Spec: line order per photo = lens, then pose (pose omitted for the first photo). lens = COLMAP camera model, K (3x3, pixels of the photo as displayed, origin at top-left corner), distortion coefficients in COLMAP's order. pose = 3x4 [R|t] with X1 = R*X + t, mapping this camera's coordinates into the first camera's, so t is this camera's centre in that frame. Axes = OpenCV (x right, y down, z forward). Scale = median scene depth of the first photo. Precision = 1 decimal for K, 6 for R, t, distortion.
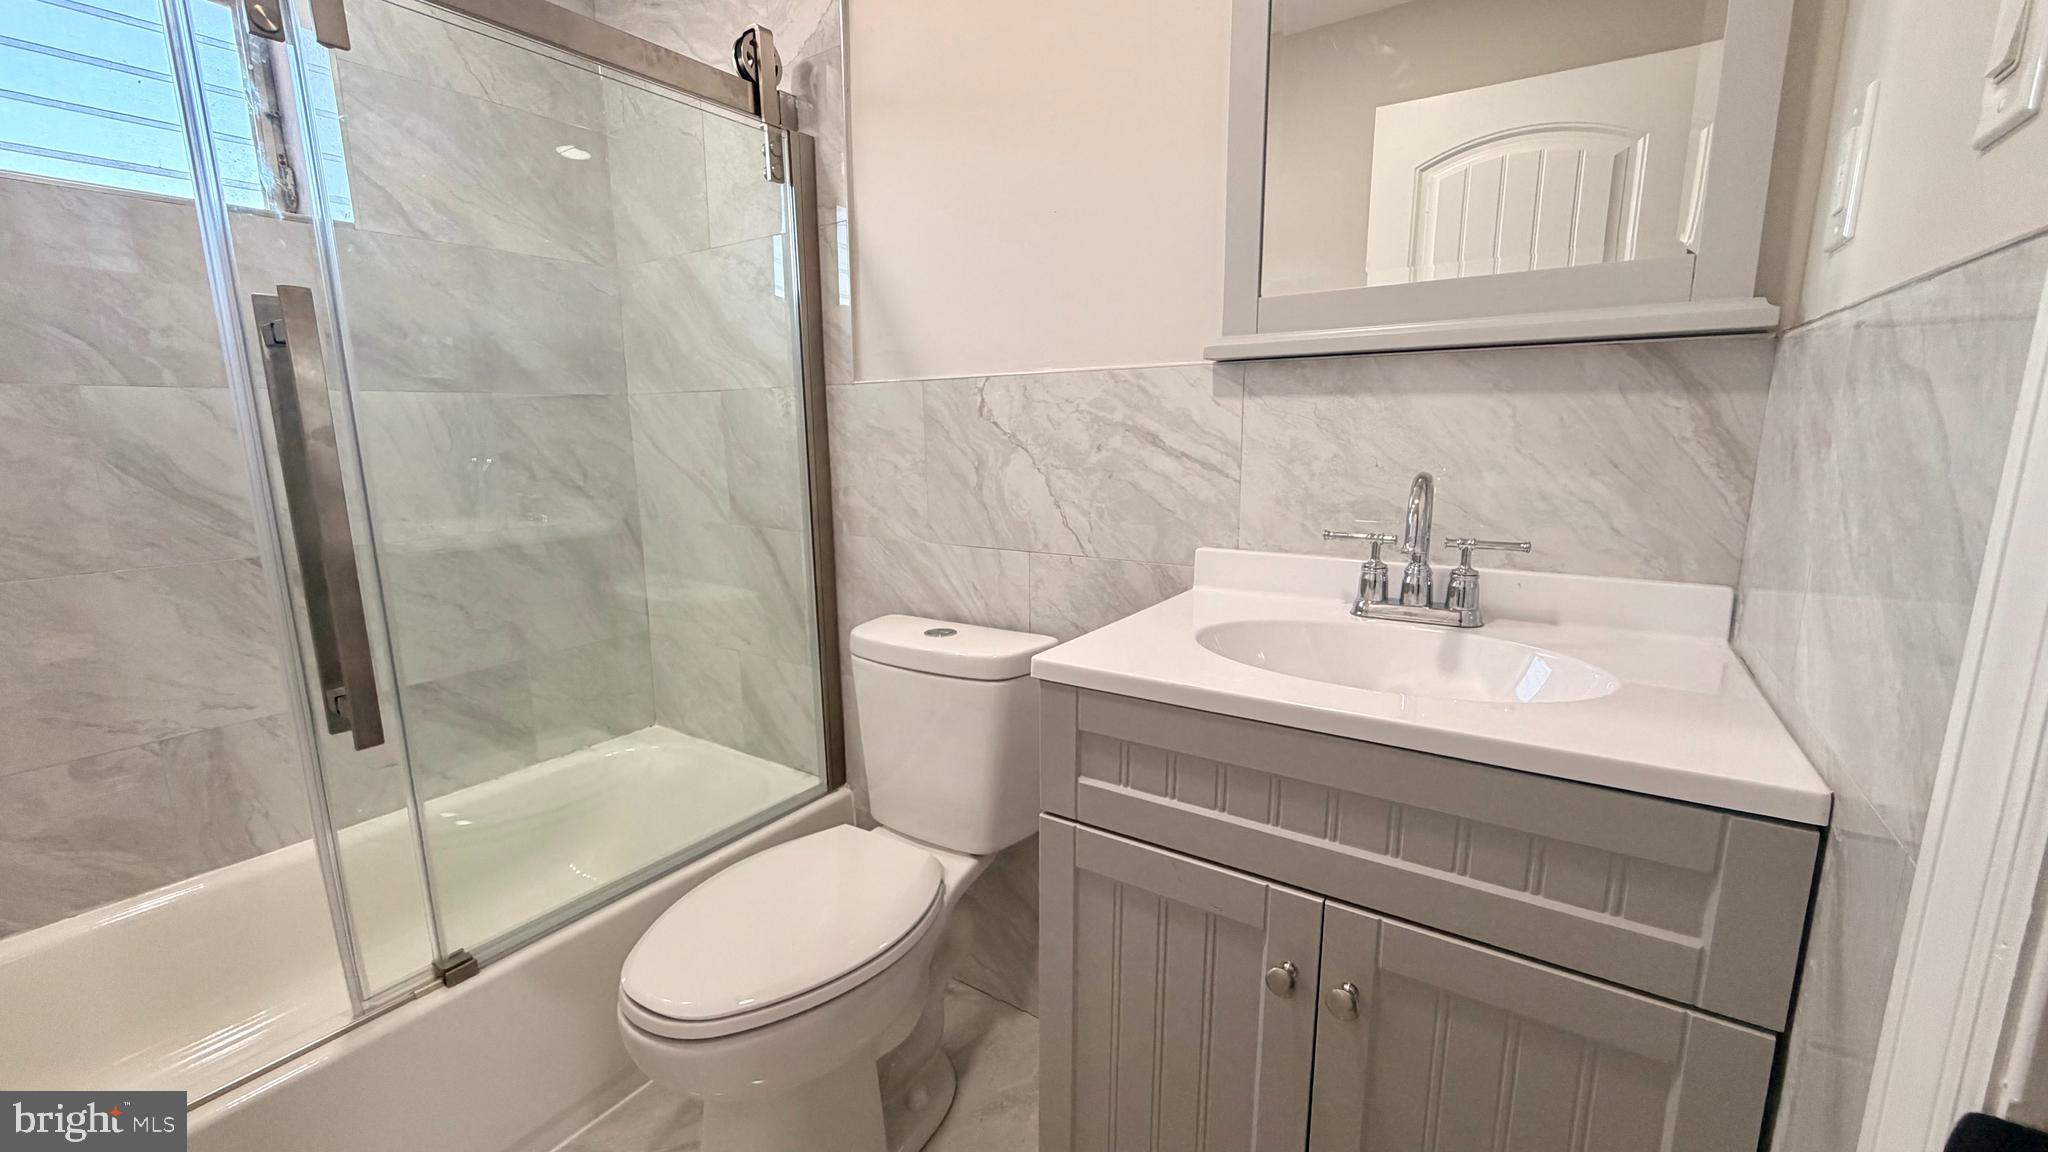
lens RADIAL K [[819.3, 0, 1021.5], [0, 819.3, 572.2], [0, 0, 1]] dist [0.001005, -0.000137]
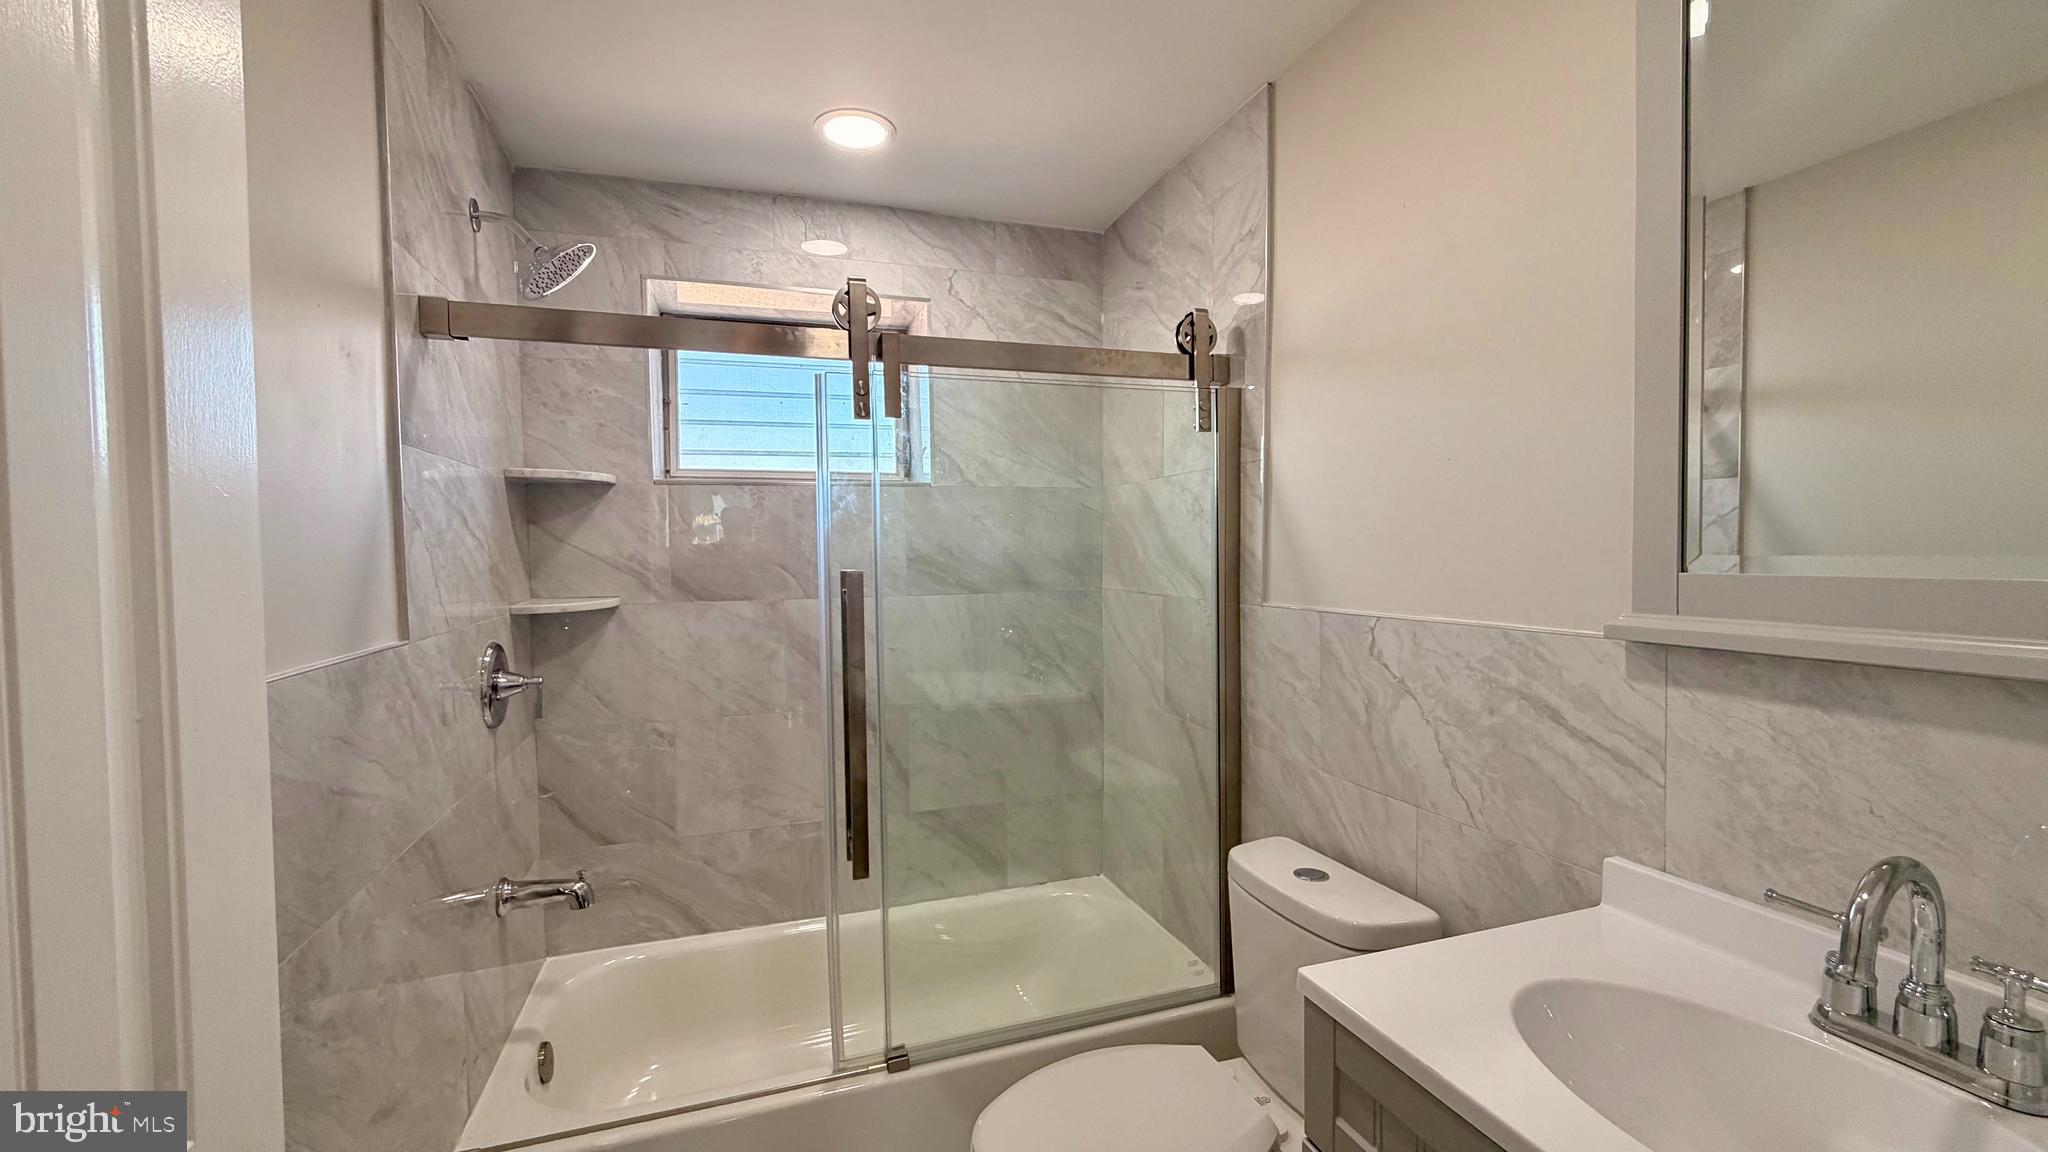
lens RADIAL K [[819.3, 0, 1019.7], [0, 819.3, 578.1], [0, 0, 1]] dist [0.001005, -0.000137]
pose [[0.800979, 0.022888, -0.598255, 0.194156], [-0.105593, 0.989005, -0.103538, -0.134674], [0.589307, 0.146103, 0.794589, -0.033665]]
